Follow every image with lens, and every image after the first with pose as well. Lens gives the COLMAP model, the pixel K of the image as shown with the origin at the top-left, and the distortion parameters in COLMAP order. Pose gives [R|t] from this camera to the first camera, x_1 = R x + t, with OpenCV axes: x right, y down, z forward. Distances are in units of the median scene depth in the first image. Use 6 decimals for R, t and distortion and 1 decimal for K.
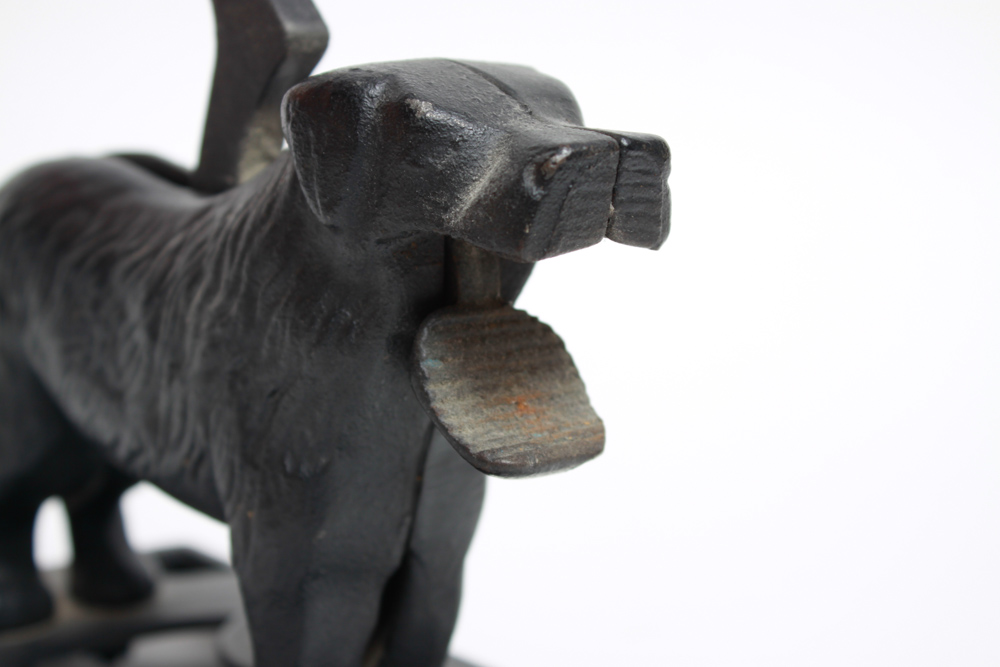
lens RADIAL K [[1910.4, 0, 493.5], [0, 1910.4, 337.1], [0, 0, 1]] dist [0.041207, 0.000000]
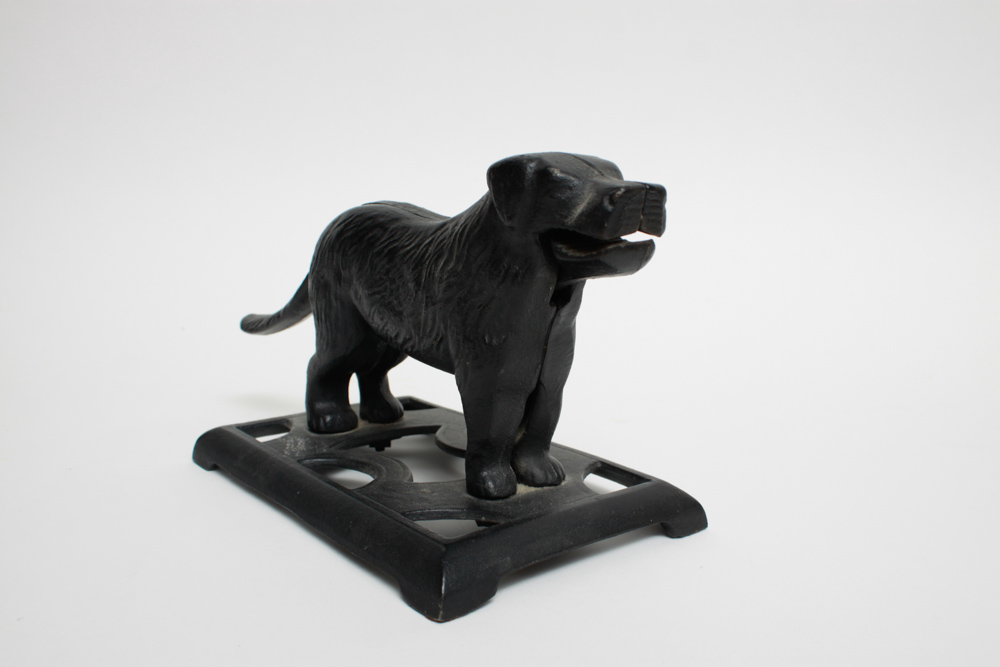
lens RADIAL K [[1002.8, 0, 509.1], [0, 1002.8, 337.3], [0, 0, 1]] dist [-0.100872, 0.000000]
pose [[0.999968, -0.002268, 0.007726, -0.090776], [0.002289, 0.999994, -0.002751, 0.067607], [-0.007720, 0.002769, 0.999966, -0.139359]]
